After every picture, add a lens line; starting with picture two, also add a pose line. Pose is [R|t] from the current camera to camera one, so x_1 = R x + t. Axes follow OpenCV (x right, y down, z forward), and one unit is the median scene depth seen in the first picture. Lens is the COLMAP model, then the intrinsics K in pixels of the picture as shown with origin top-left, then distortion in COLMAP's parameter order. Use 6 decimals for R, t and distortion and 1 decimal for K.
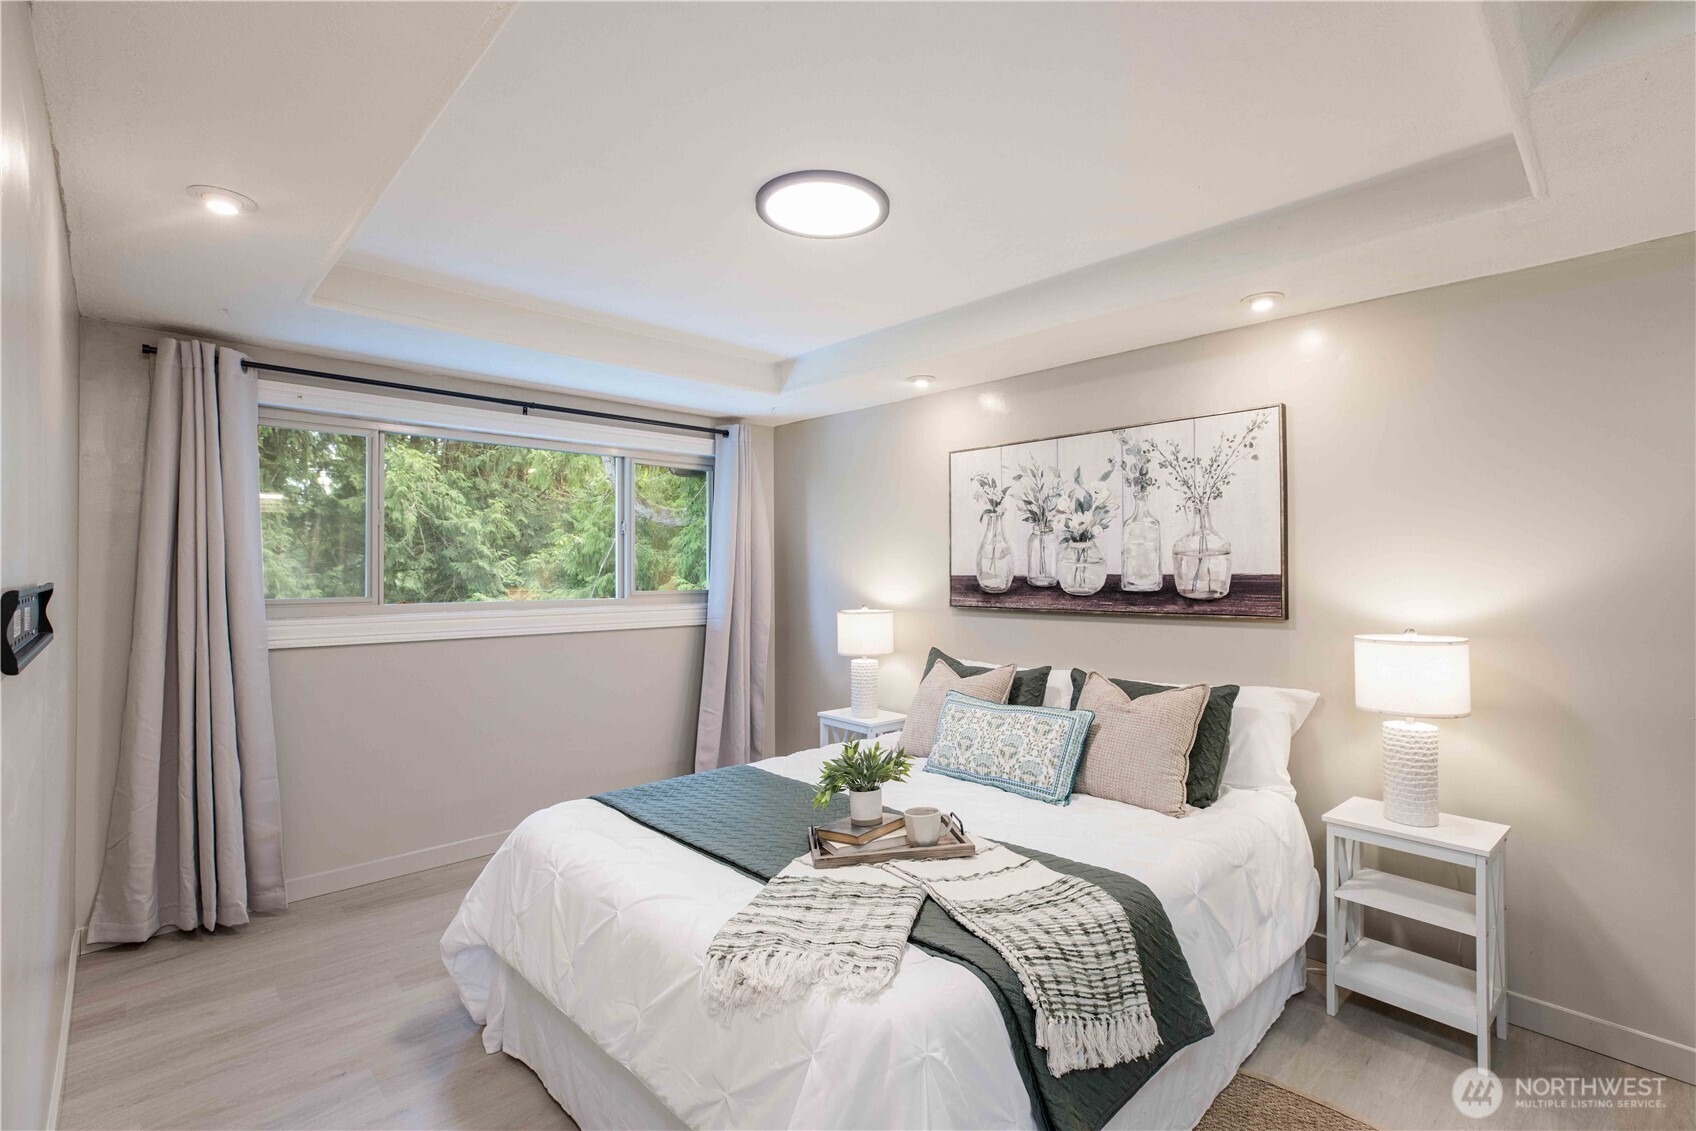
lens RADIAL K [[772.2, 0, 856.5], [0, 772.2, 553.1], [0, 0, 1]] dist [-0.048288, 0.014106]
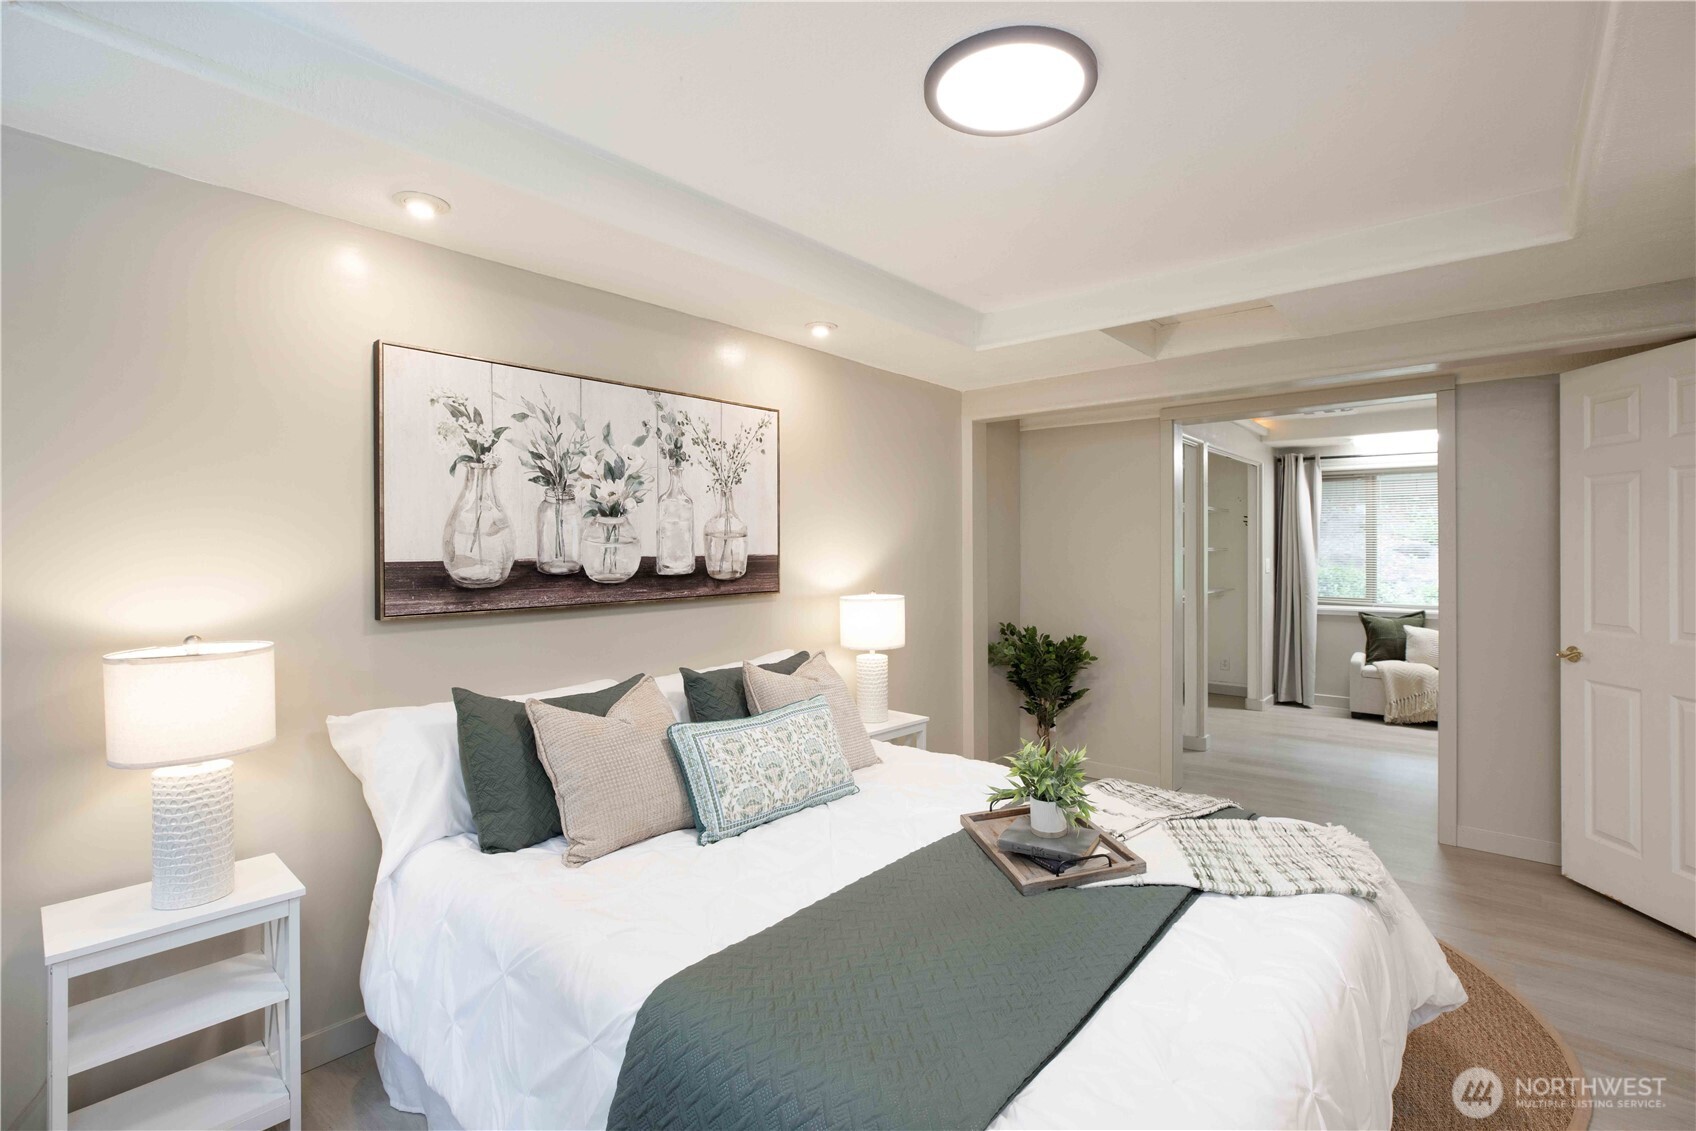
lens RADIAL K [[772.2, 0, 856.5], [0, 772.2, 553.1], [0, 0, 1]] dist [-0.048288, 0.014106]
pose [[-0.100674, -0.003237, 0.994914, -0.532172], [-0.019441, 0.999810, 0.001285, 0.017447], [-0.994729, -0.019213, -0.100718, 0.825720]]
